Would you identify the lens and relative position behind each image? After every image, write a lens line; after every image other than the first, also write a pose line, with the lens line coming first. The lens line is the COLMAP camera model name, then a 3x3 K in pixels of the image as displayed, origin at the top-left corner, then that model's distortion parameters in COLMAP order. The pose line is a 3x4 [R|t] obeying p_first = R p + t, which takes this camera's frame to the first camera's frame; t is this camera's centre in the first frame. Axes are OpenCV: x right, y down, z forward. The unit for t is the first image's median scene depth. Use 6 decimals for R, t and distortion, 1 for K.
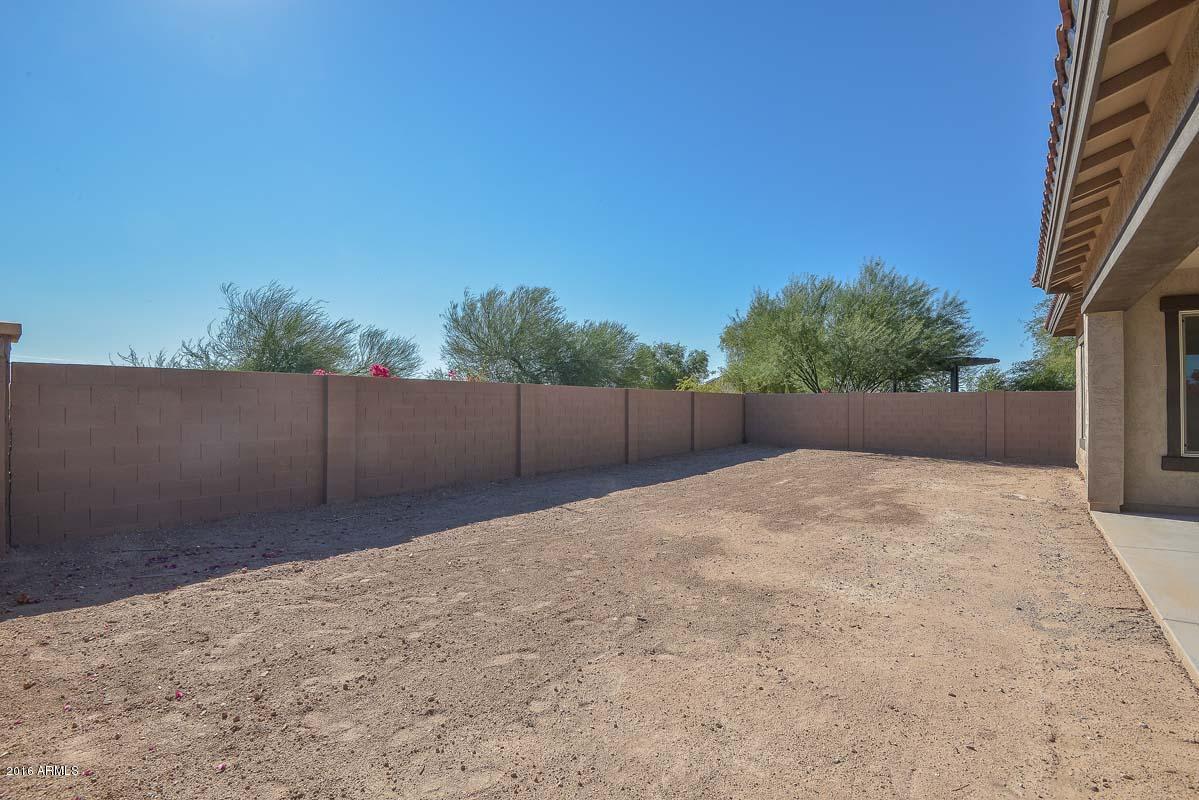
lens RADIAL K [[552.0, 0, 596.3], [0, 552.0, 399.9], [0, 0, 1]] dist [-0.001697, -0.025889]
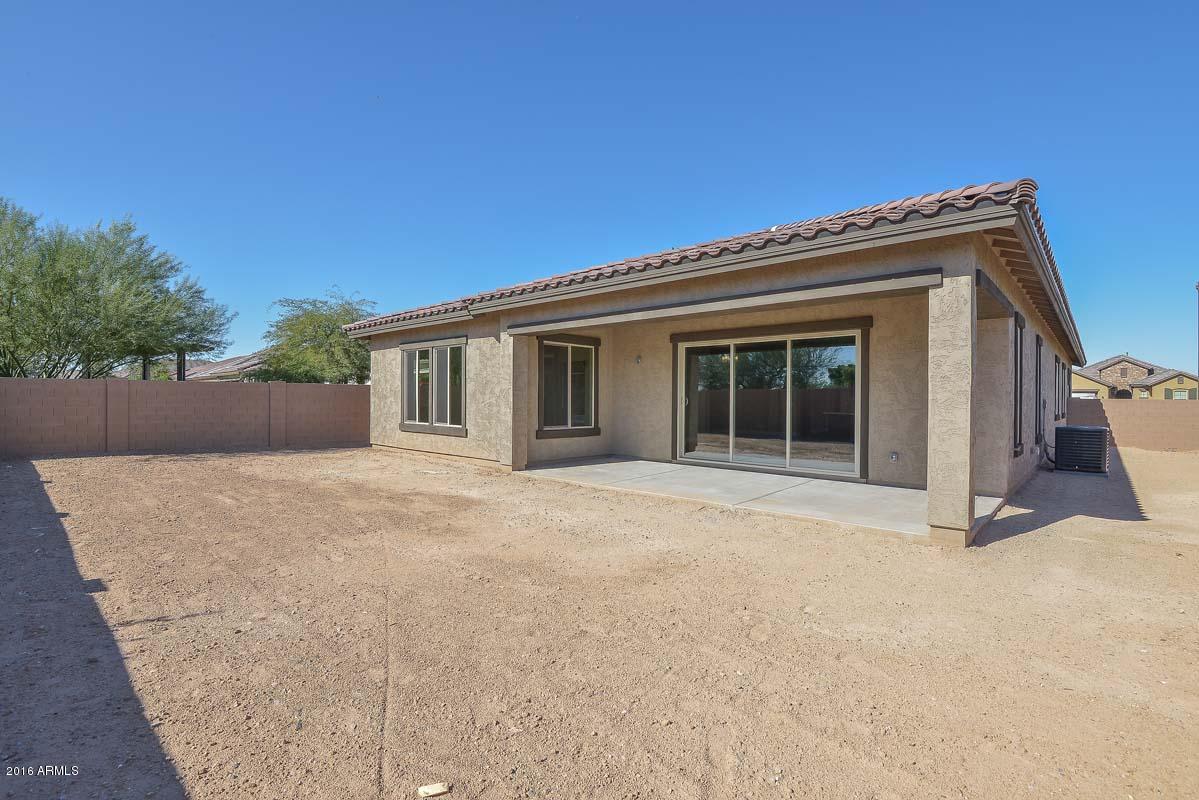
lens RADIAL K [[552.0, 0, 596.3], [0, 552.0, 399.9], [0, 0, 1]] dist [-0.001697, -0.025889]
pose [[0.092516, -0.005924, 0.995694, -0.683881], [-0.018365, 0.999802, 0.007654, -0.004635], [-0.995542, -0.018994, 0.092389, 0.814657]]
